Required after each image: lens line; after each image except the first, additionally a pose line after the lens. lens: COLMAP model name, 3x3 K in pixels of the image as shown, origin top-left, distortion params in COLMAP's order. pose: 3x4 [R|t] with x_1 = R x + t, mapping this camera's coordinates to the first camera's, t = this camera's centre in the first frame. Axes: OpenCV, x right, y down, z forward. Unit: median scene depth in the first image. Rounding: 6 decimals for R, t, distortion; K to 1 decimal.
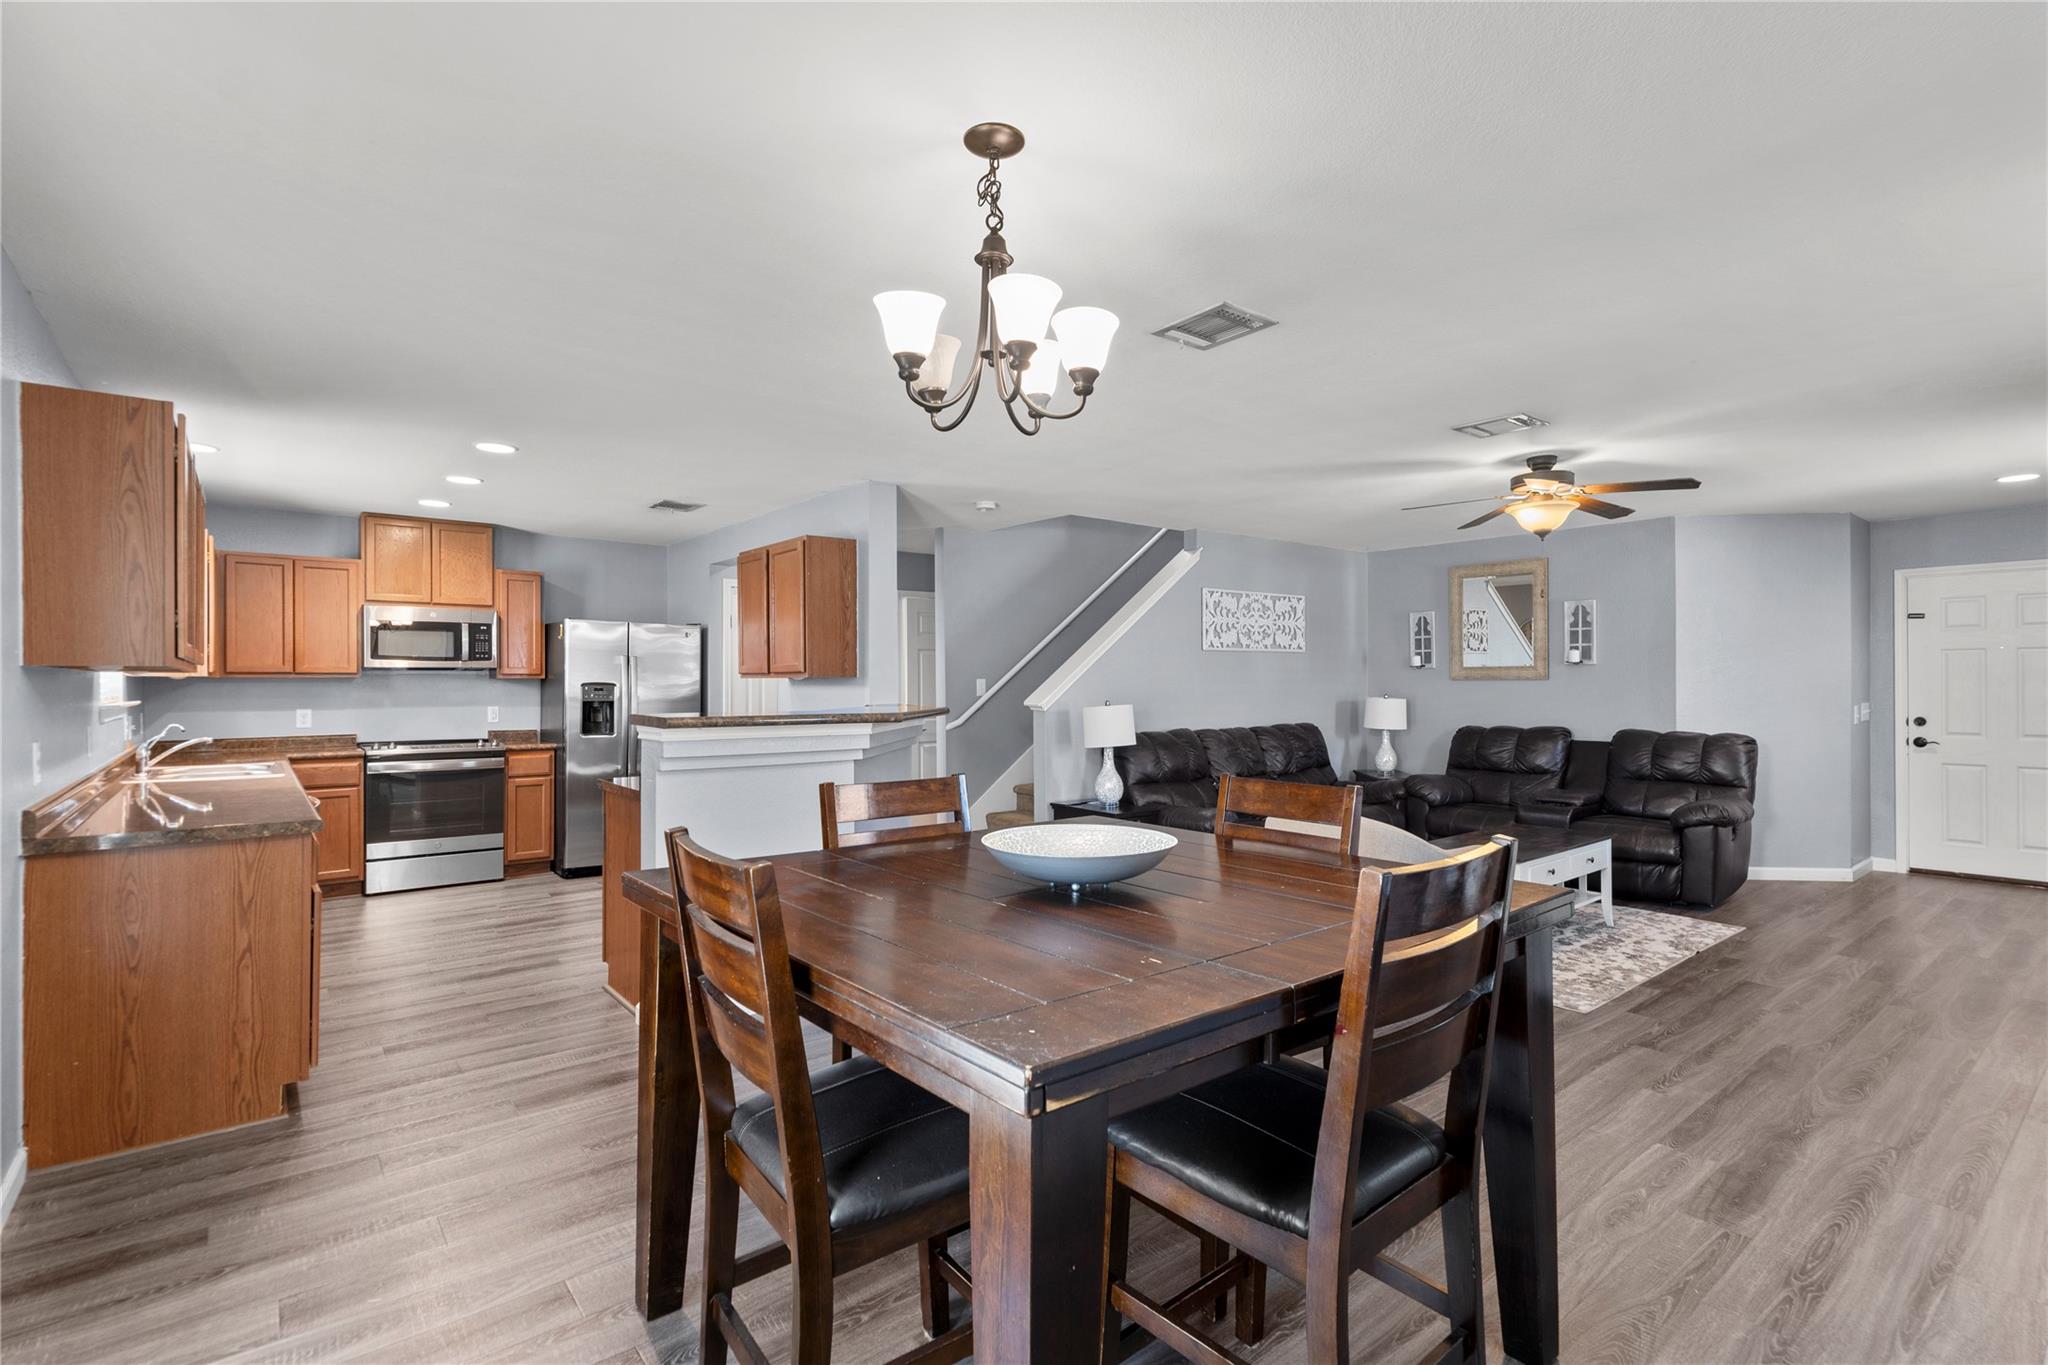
lens RADIAL K [[970.0, 0, 1041.1], [0, 970.0, 688.1], [0, 0, 1]] dist [0.007435, 0.000685]
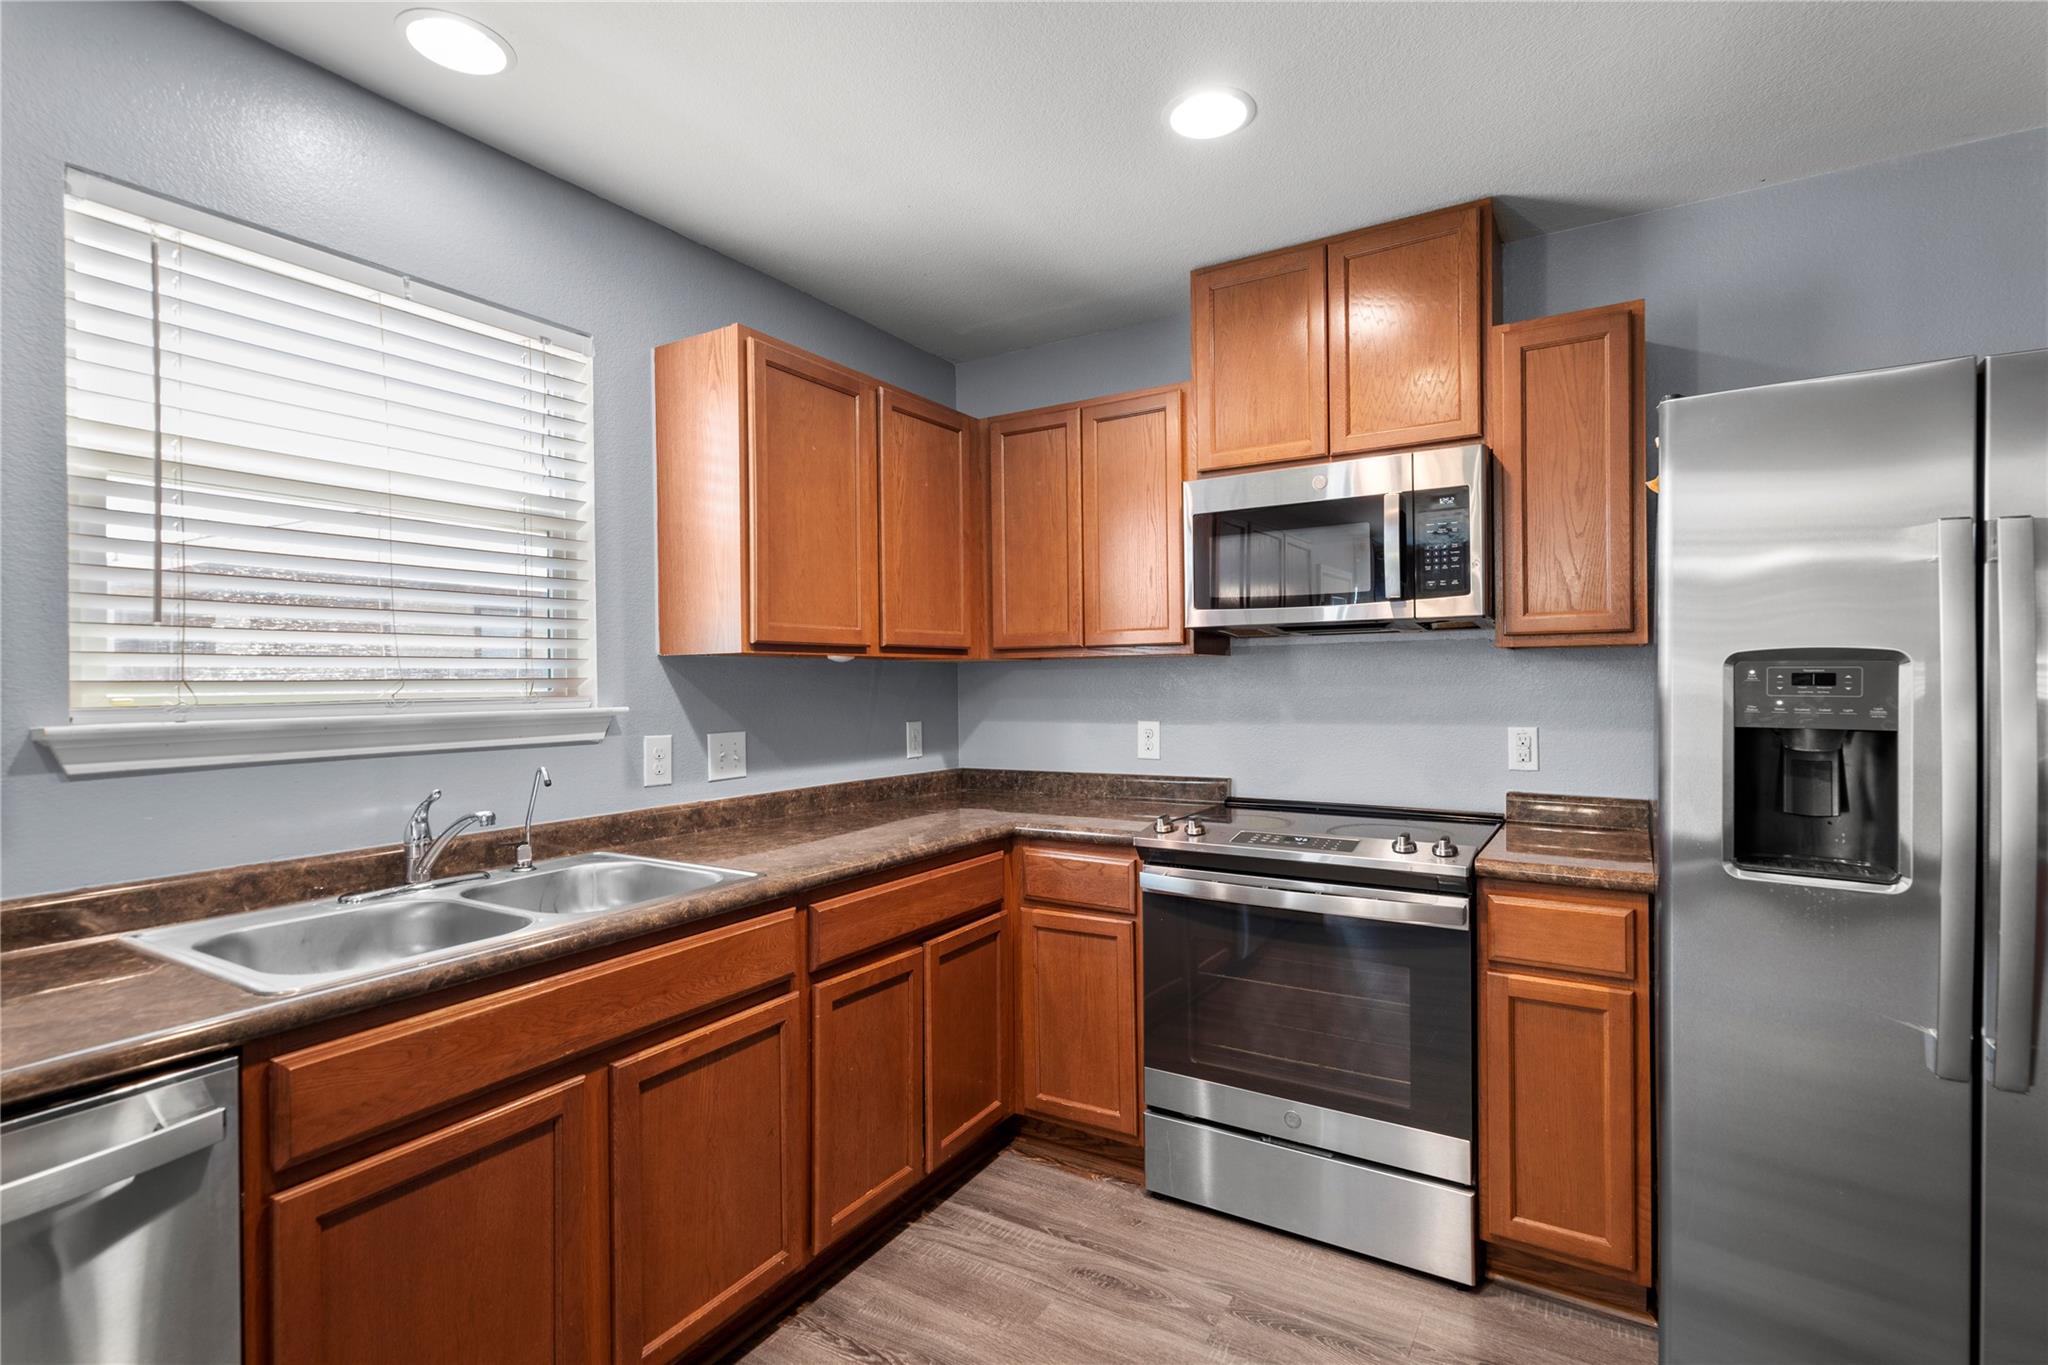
lens RADIAL K [[970.0, 0, 1032.2], [0, 970.0, 679.8], [0, 0, 1]] dist [0.007435, 0.000685]
pose [[0.332236, -0.002211, -0.943194, -0.300979], [0.007497, 0.999972, 0.000296, 0.000093], [0.943166, -0.007170, 0.332244, 0.755221]]
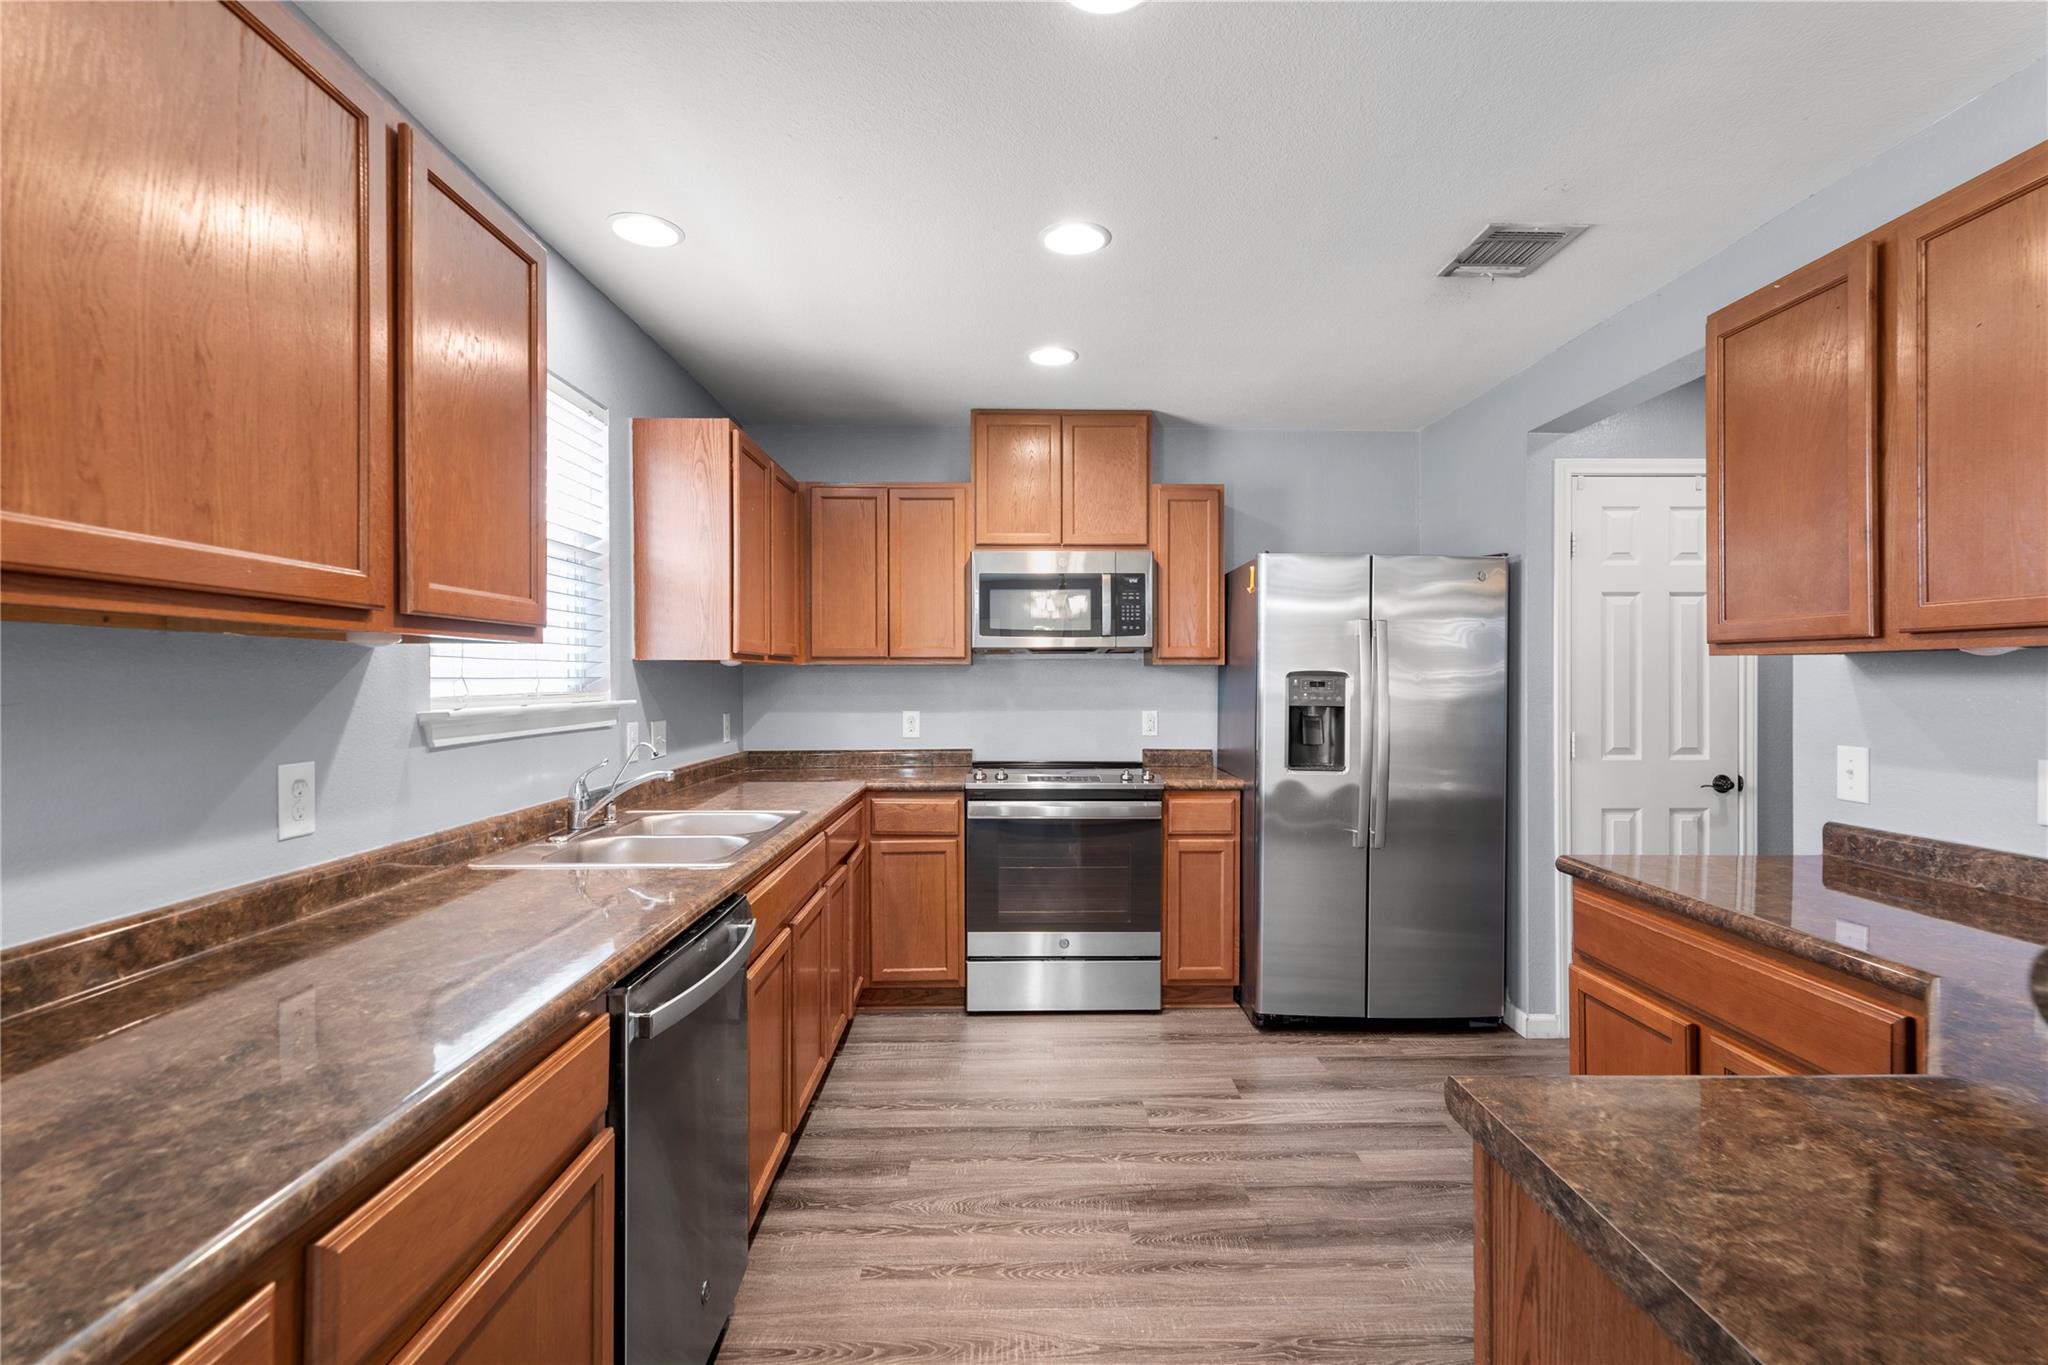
lens RADIAL K [[970.0, 0, 1034.1], [0, 970.0, 678.8], [0, 0, 1]] dist [0.007435, 0.000685]
pose [[0.789432, 0.000924, -0.613837, -0.254759], [-0.001624, 0.999999, -0.000584, -0.000944], [0.613835, 0.001458, 0.789433, 0.491669]]
